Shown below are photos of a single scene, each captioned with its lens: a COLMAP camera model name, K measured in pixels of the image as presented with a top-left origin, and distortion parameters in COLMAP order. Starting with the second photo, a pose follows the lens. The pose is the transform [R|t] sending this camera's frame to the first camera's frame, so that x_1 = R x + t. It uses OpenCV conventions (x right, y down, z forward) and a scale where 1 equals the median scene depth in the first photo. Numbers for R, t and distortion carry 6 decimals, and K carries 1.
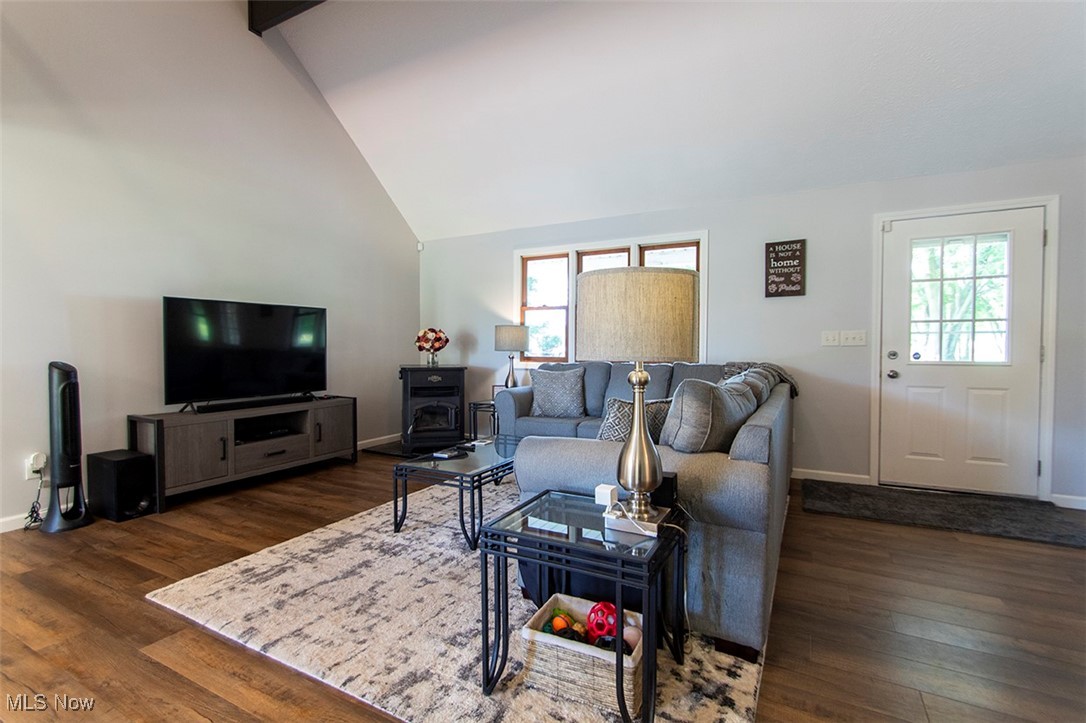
lens RADIAL K [[507.6, 0, 541.6], [0, 507.6, 362.9], [0, 0, 1]] dist [0.000977, 0.000158]
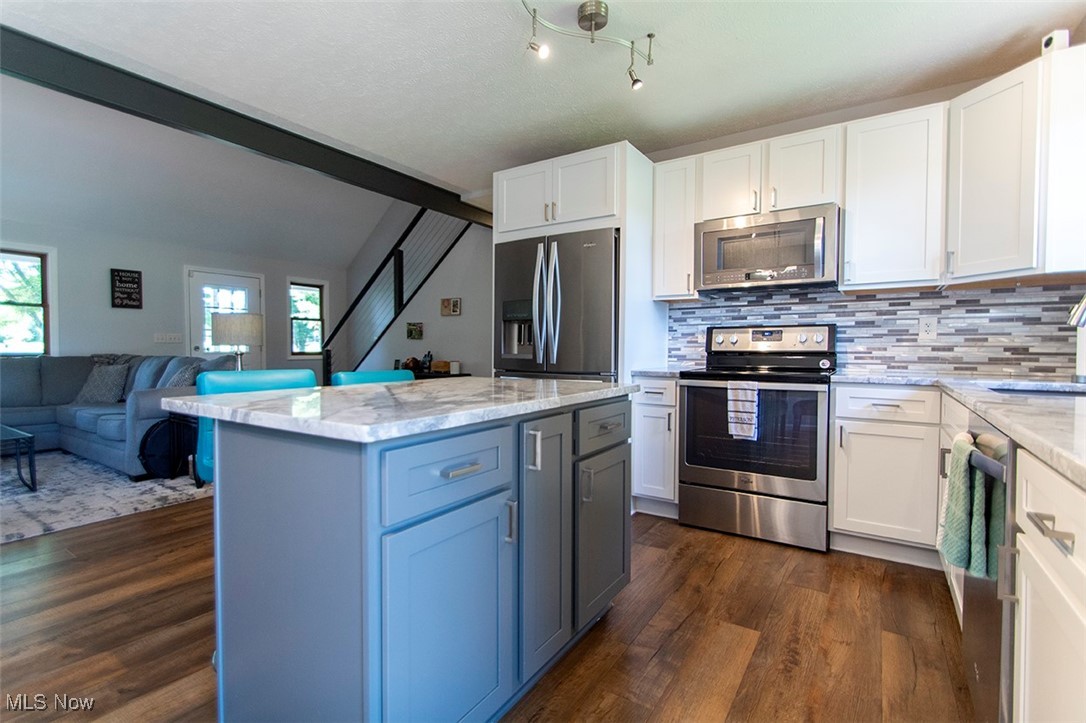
lens RADIAL K [[507.6, 0, 542.2], [0, 507.6, 360.6], [0, 0, 1]] dist [0.000977, 0.000158]
pose [[0.084127, -0.023509, 0.996178, -0.881203], [0.024360, 0.999471, 0.021530, 0.016448], [-0.996157, 0.022456, 0.084655, -0.302357]]
